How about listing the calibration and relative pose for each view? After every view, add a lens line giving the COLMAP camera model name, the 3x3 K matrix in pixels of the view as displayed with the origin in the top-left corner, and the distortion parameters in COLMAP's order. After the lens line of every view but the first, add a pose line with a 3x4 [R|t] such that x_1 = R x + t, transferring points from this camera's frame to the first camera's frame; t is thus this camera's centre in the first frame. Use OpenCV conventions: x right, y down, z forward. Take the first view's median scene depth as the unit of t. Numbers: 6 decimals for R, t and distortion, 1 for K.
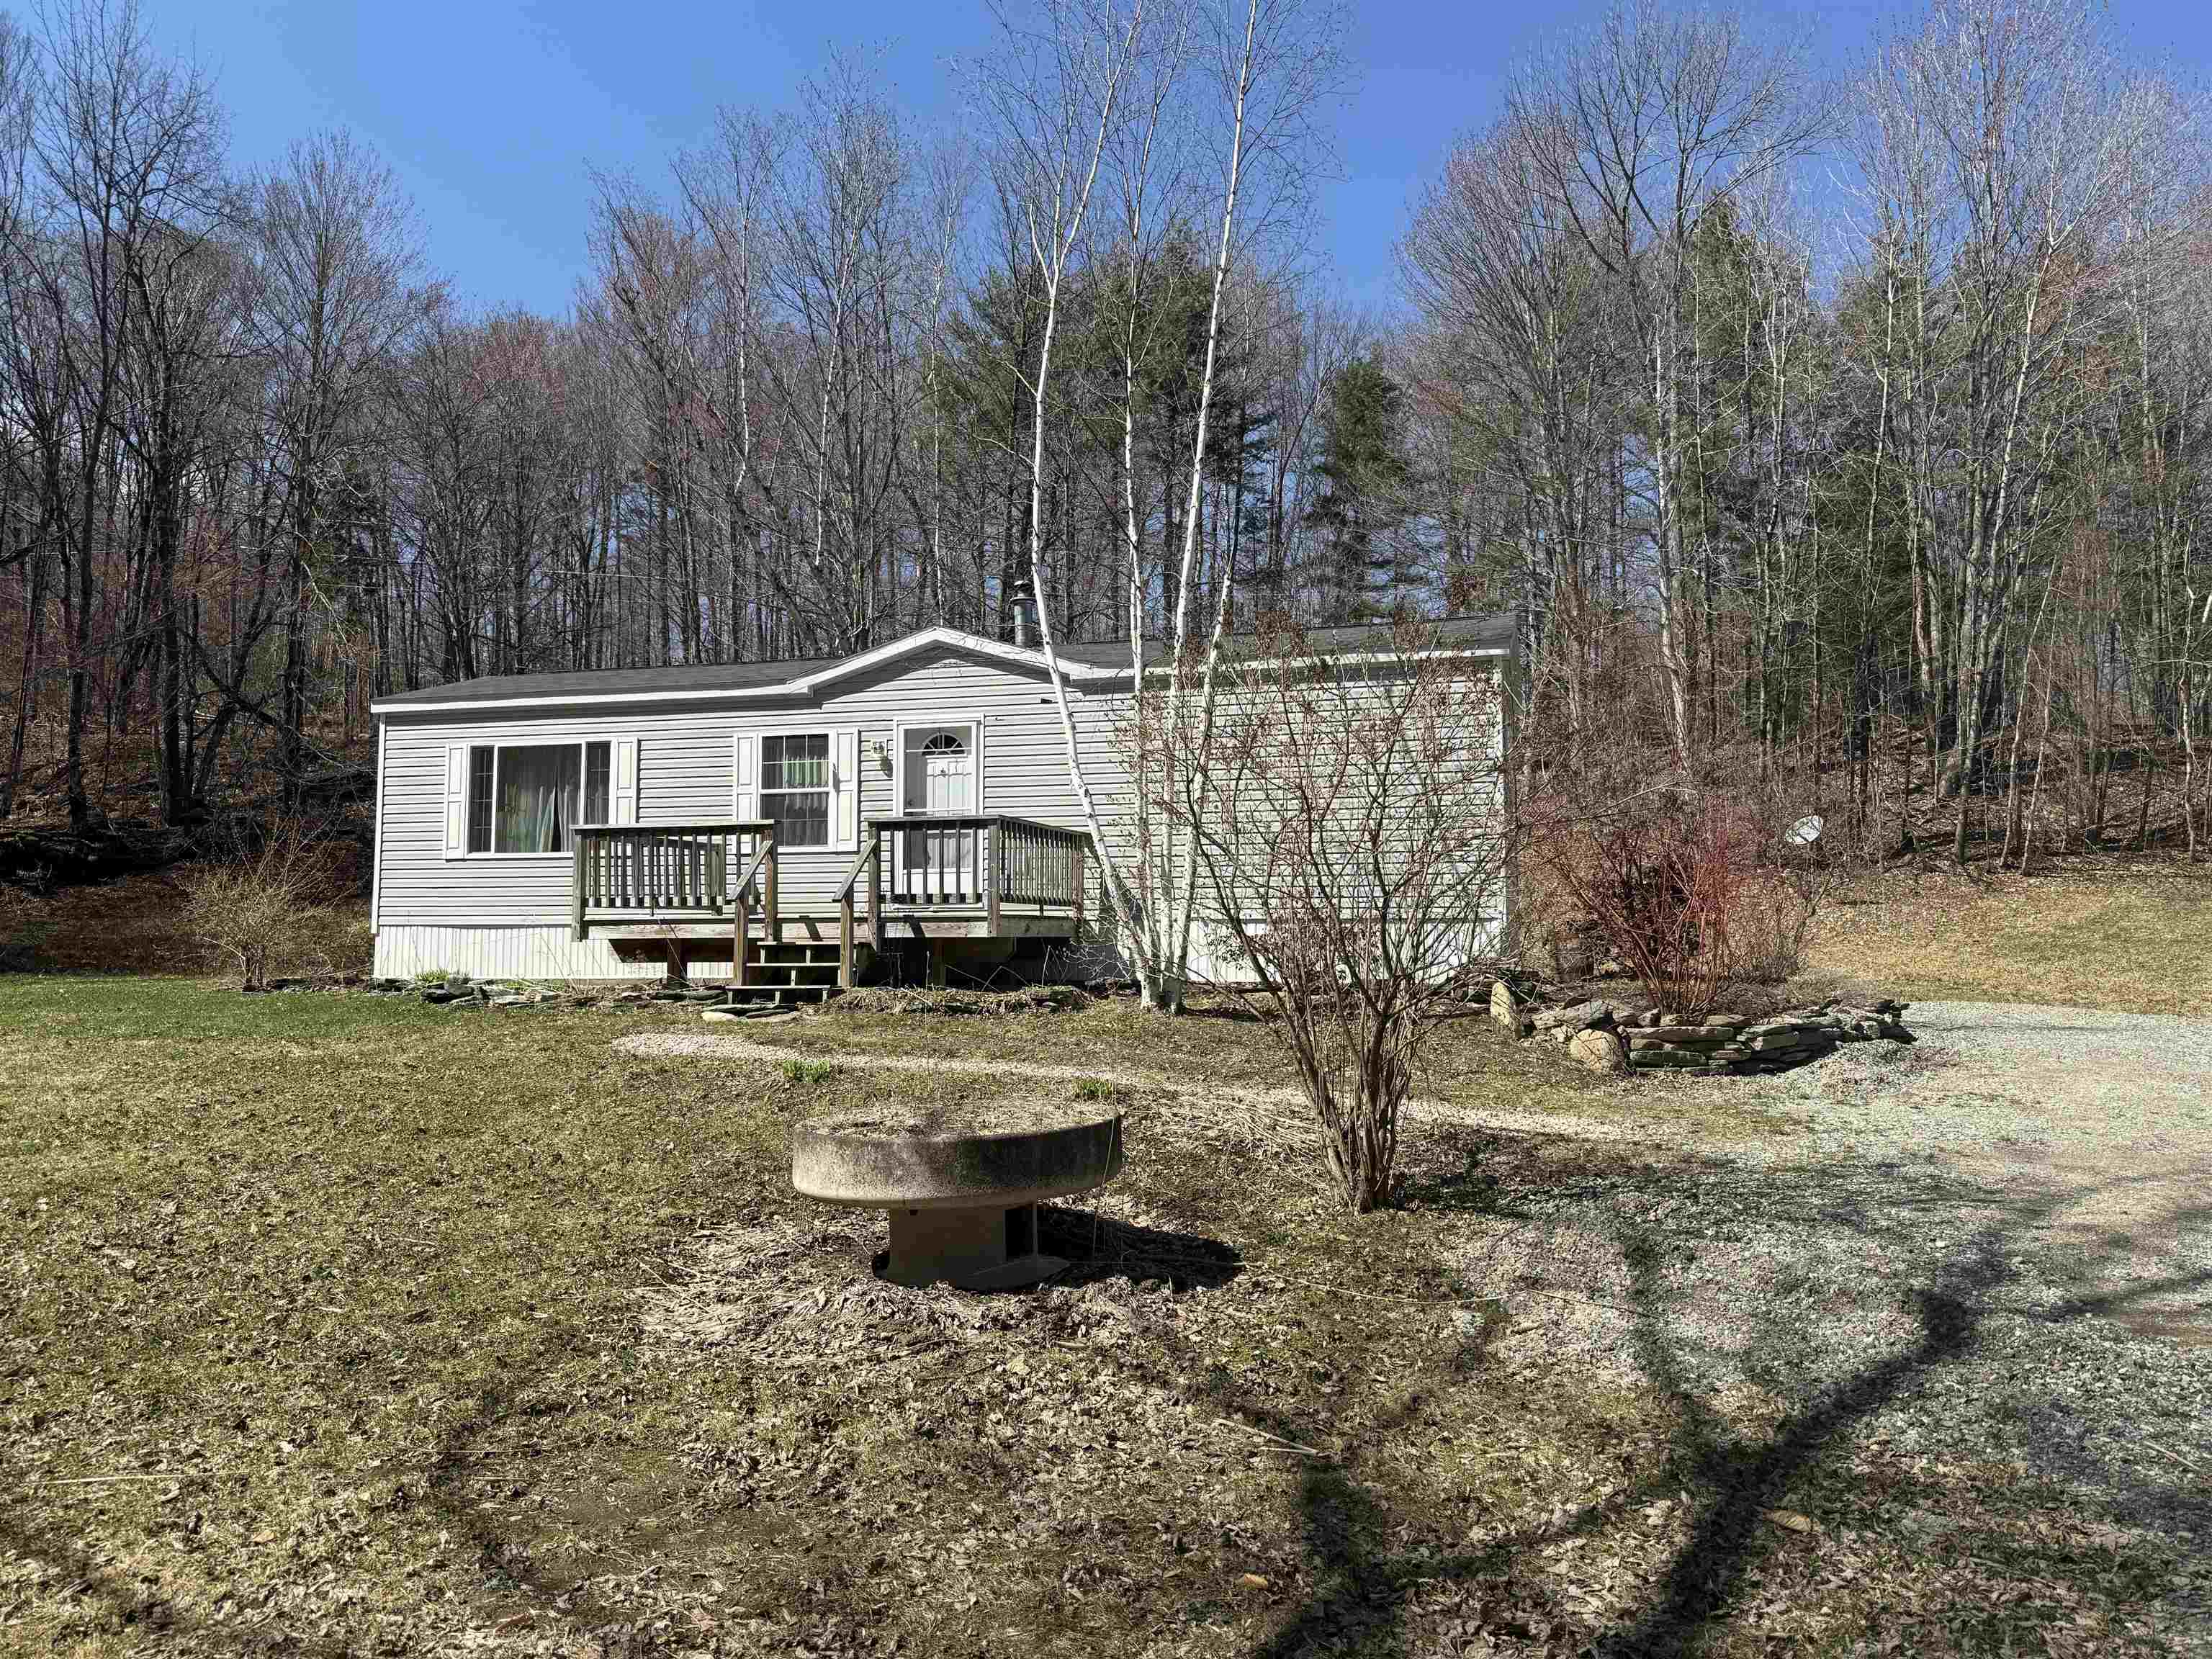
lens RADIAL K [[1565.4, 0, 1124.7], [0, 1565.4, 818.3], [0, 0, 1]] dist [0.054673, -0.072955]
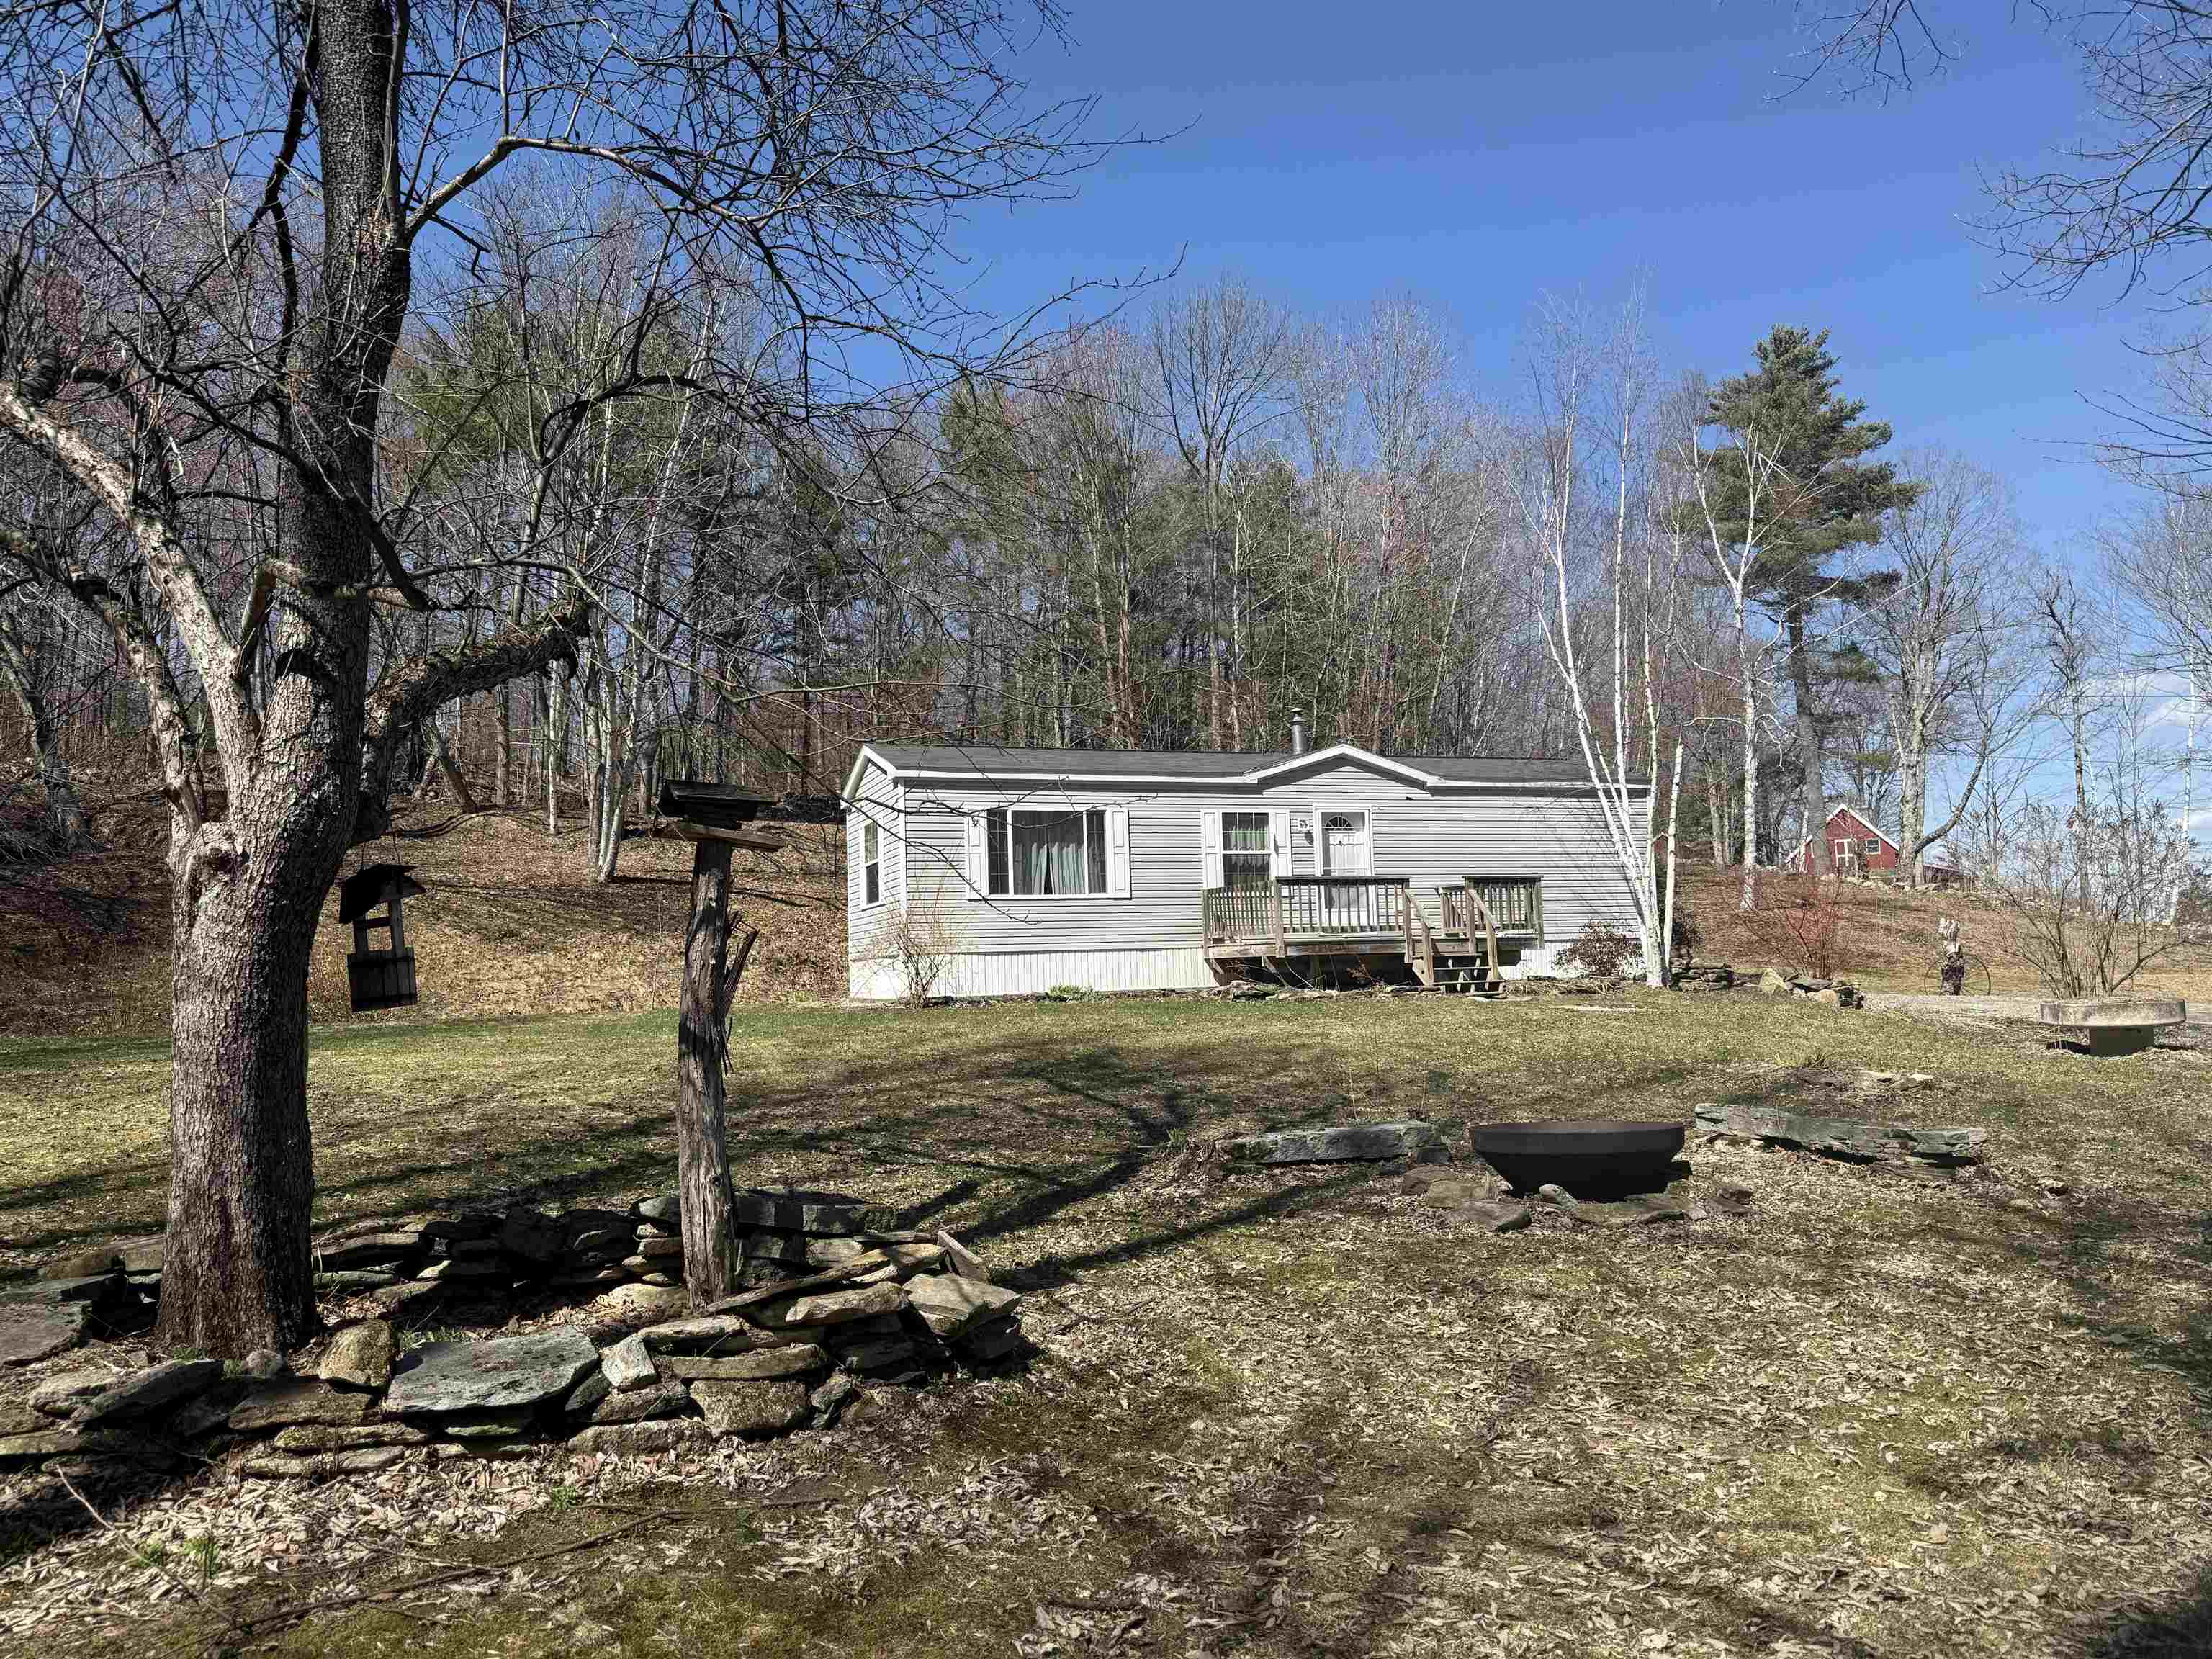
lens RADIAL K [[1565.4, 0, 1099.6], [0, 1565.4, 823.6], [0, 0, 1]] dist [0.054673, -0.072955]
pose [[0.819831, 0.039127, 0.571267, -1.113368], [-0.019548, 0.998994, -0.040369, 0.015372], [-0.572272, 0.021929, 0.819771, -0.065549]]
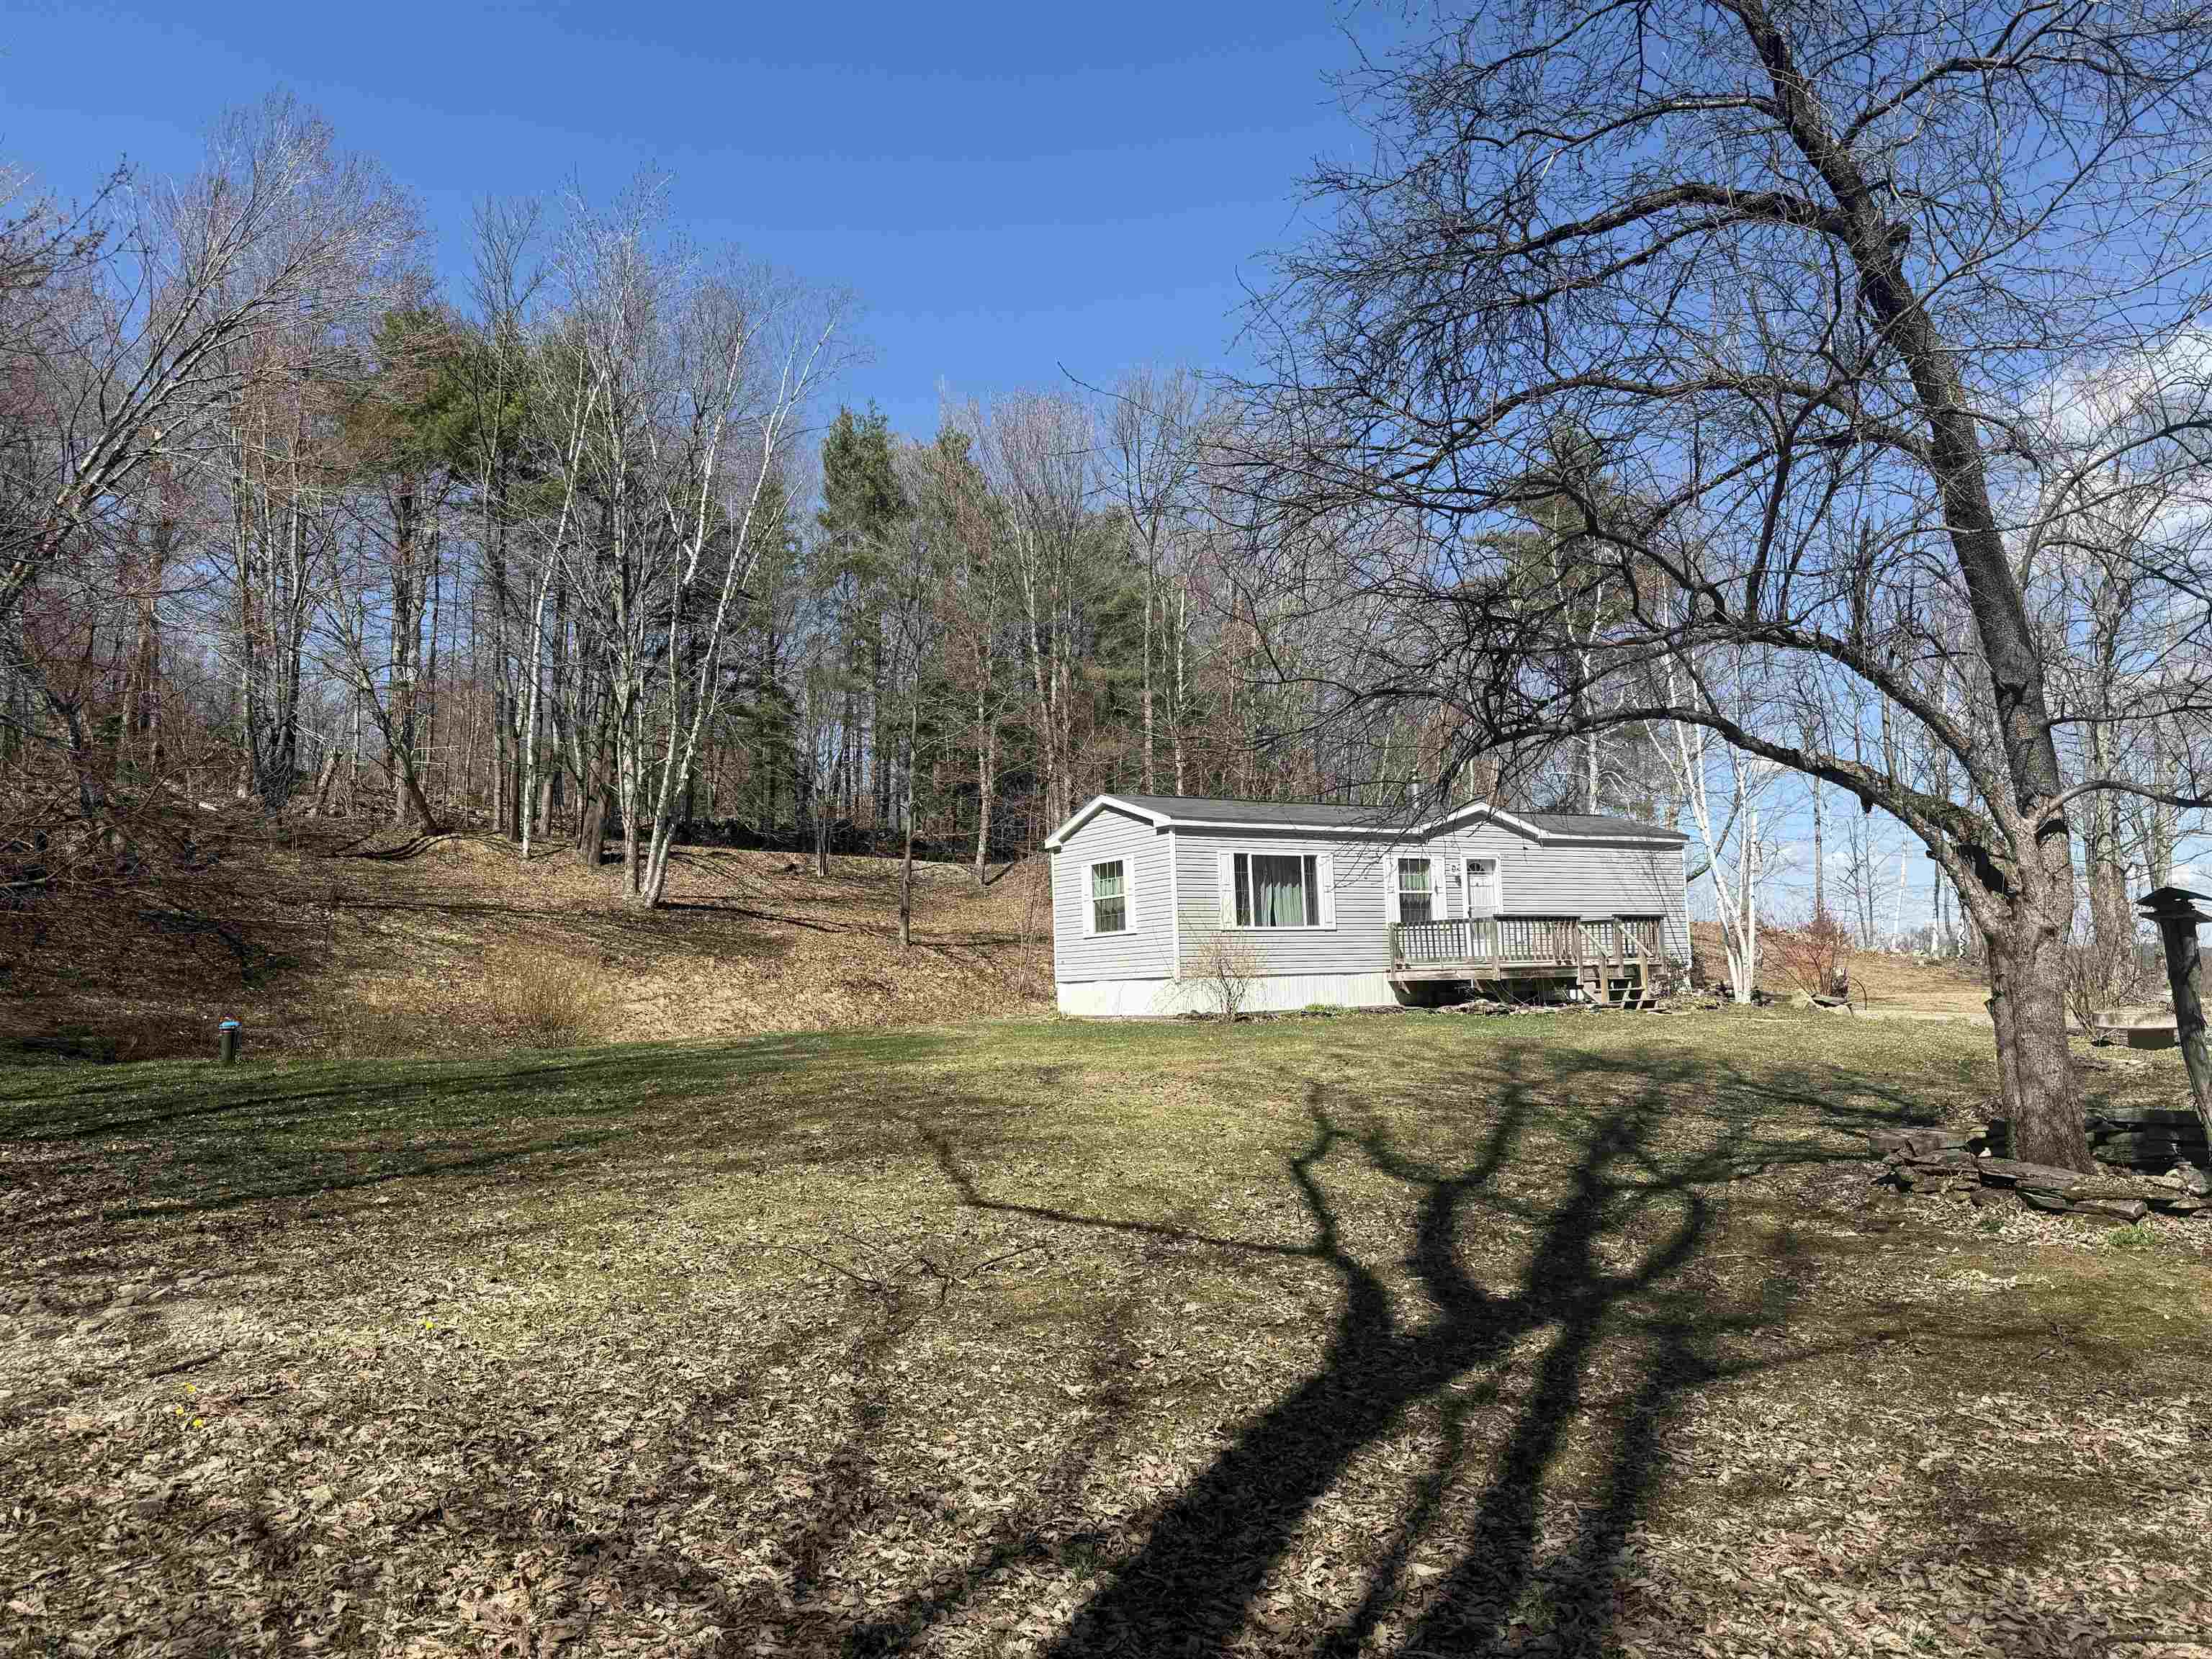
lens RADIAL K [[1565.4, 0, 1116.6], [0, 1565.4, 833.9], [0, 0, 1]] dist [0.054673, -0.072955]
pose [[0.680218, 0.058296, 0.730688, -1.648399], [-0.027958, 0.998171, -0.053609, 0.018768], [-0.732476, 0.016037, 0.680604, 0.097971]]
